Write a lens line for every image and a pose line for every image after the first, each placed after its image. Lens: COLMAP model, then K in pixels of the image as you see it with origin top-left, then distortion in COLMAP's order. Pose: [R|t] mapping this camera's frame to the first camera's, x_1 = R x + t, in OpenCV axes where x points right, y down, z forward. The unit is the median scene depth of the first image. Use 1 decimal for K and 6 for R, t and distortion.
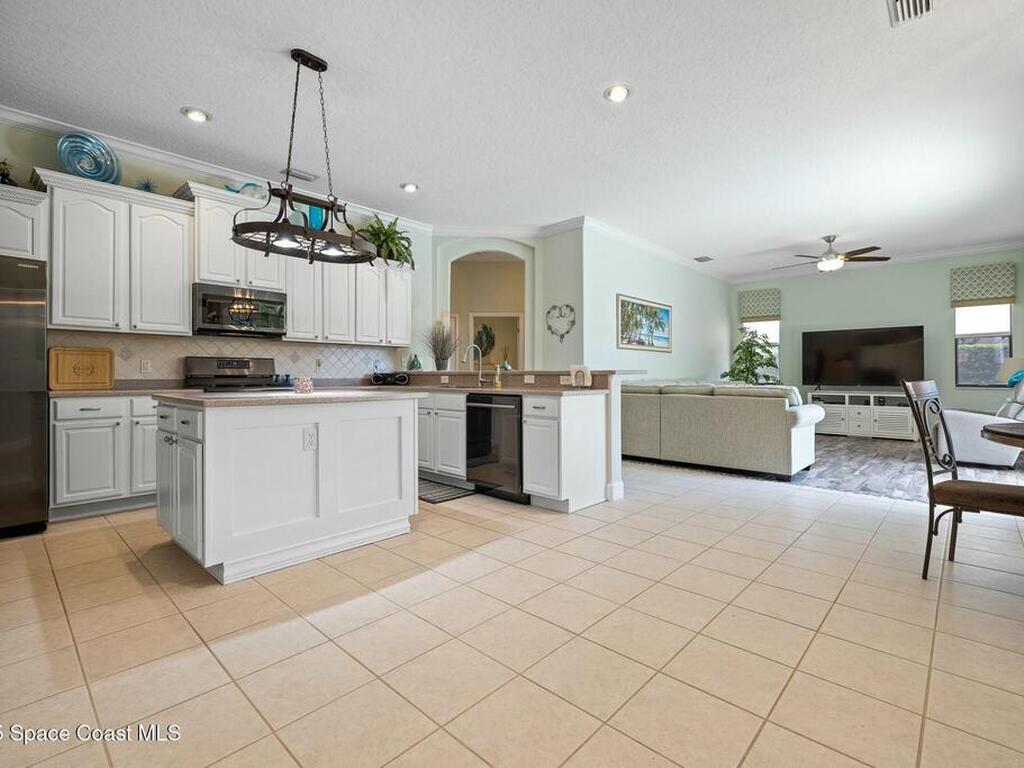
lens RADIAL K [[484.8, 0, 510.5], [0, 484.8, 371.4], [0, 0, 1]] dist [-0.000212, 0.000558]
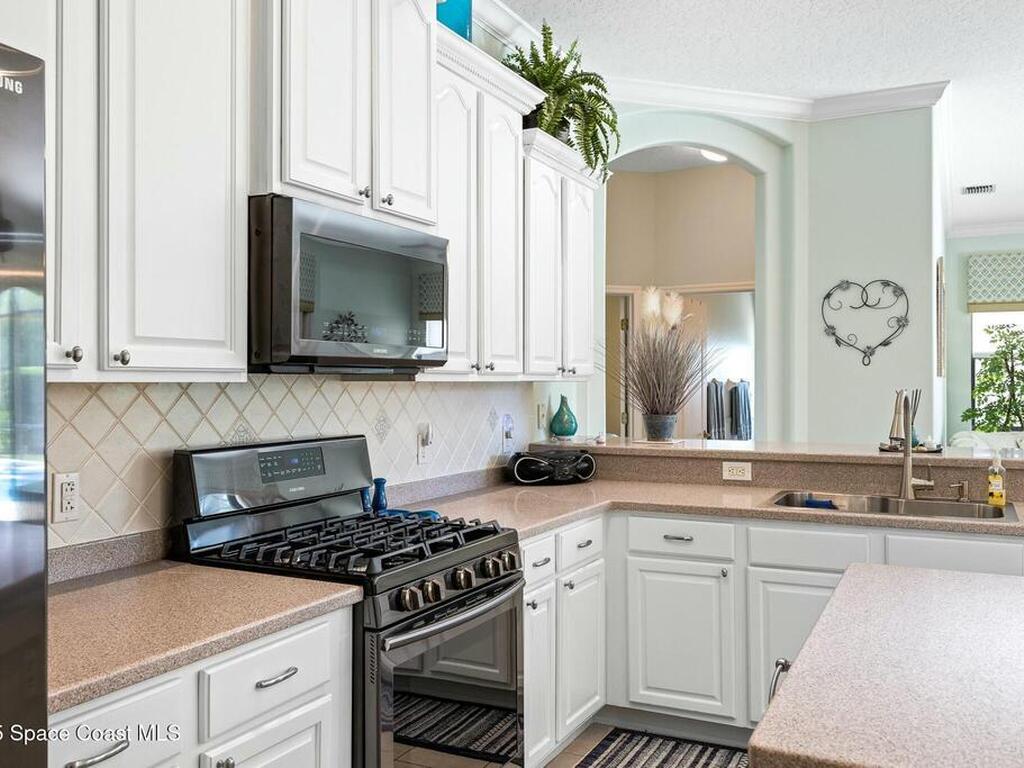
lens RADIAL K [[911.9, 0, 512.0], [0, 911.9, 384.0], [0, 0, 1]] dist [-0.001003, -0.000544]
pose [[0.955828, -0.005672, 0.293871, -0.530565], [0.003544, 0.999964, 0.007773, -0.060083], [-0.293904, -0.006388, 0.955814, 0.362146]]
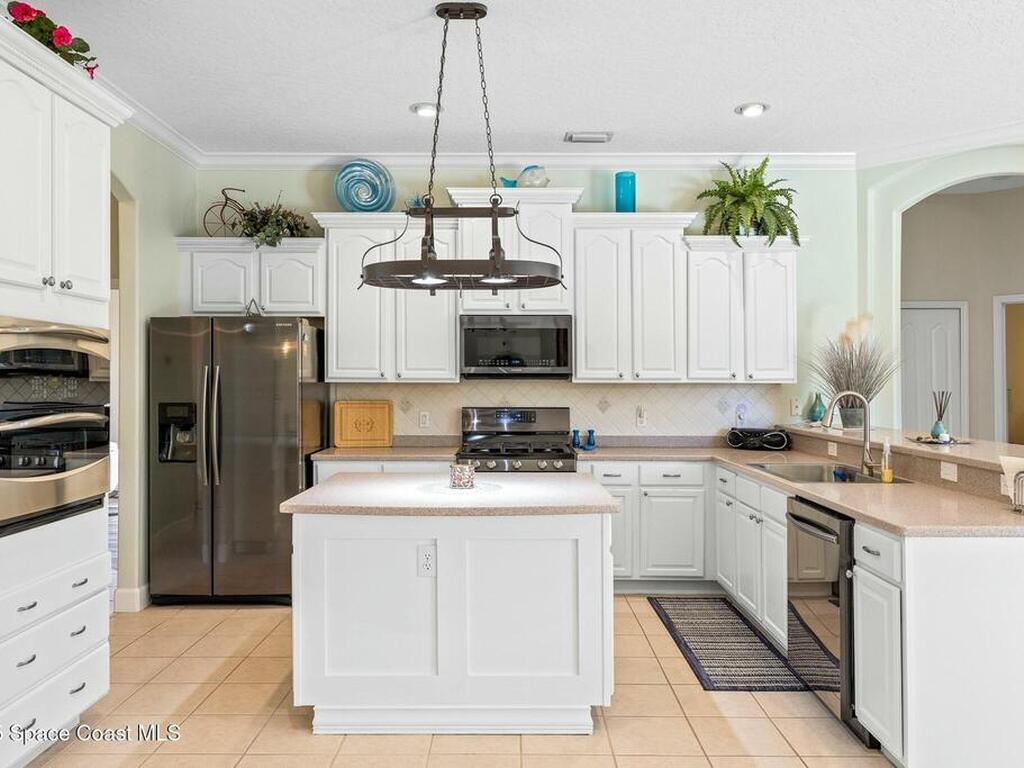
lens RADIAL K [[781.1, 0, 508.4], [0, 781.1, 379.6], [0, 0, 1]] dist [0.004683, -0.001565]
pose [[0.682495, -0.002028, -0.730887, 0.252786], [0.004415, 0.999989, 0.001347, -0.063543], [0.730877, -0.004147, 0.682497, 0.157616]]
